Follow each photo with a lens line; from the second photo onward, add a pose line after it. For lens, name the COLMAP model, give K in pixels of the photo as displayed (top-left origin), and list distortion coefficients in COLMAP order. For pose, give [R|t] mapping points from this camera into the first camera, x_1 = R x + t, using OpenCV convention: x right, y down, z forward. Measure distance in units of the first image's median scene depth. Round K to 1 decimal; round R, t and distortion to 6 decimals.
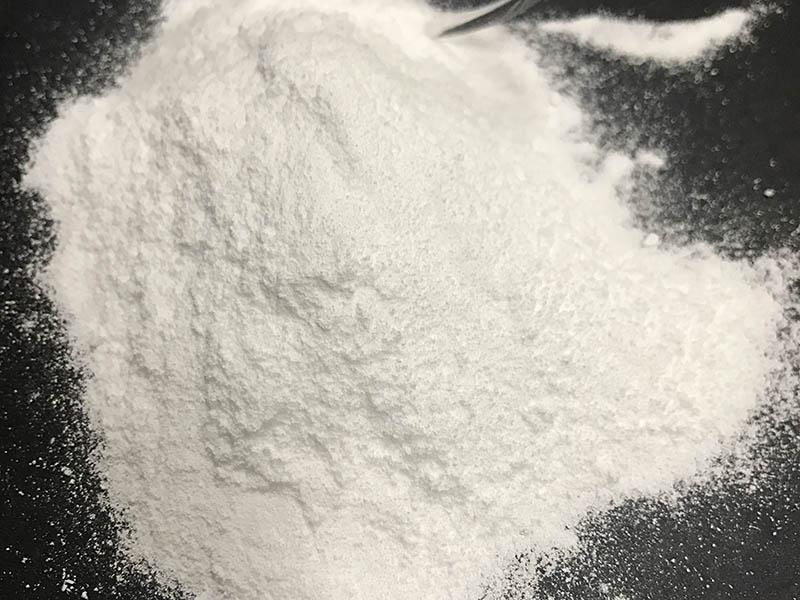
lens RADIAL K [[898.0, 0, 398.3], [0, 898.0, 289.1], [0, 0, 1]] dist [0.137434, -0.486489]
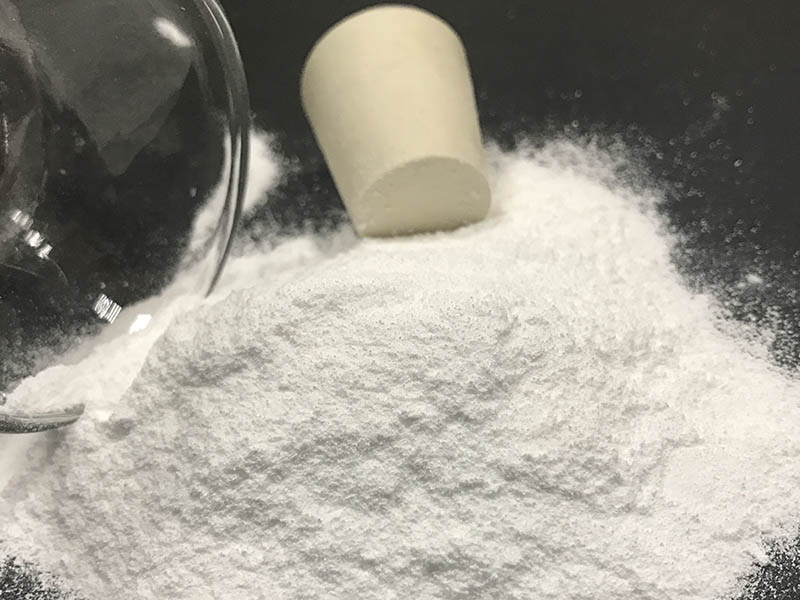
lens RADIAL K [[937.8, 0, 380.3], [0, 937.8, 346.2], [0, 0, 1]] dist [-0.002419, -0.045538]
pose [[0.239782, -0.723617, 0.647212, -0.783138], [0.903959, 0.409549, 0.122995, -0.249633], [-0.354066, 0.555561, 0.752323, 0.222522]]
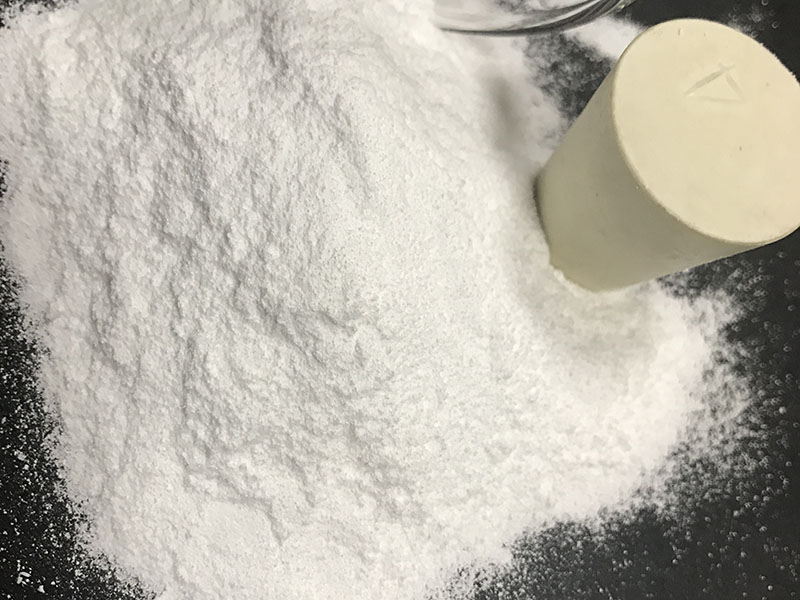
lens RADIAL K [[898.0, 0, 398.3], [0, 898.0, 289.1], [0, 0, 1]] dist [0.137434, -0.486489]
pose [[0.967460, 0.119277, 0.223147, -0.217559], [-0.165523, 0.965377, 0.201617, -0.233681], [-0.191373, -0.231992, 0.953706, 0.050320]]
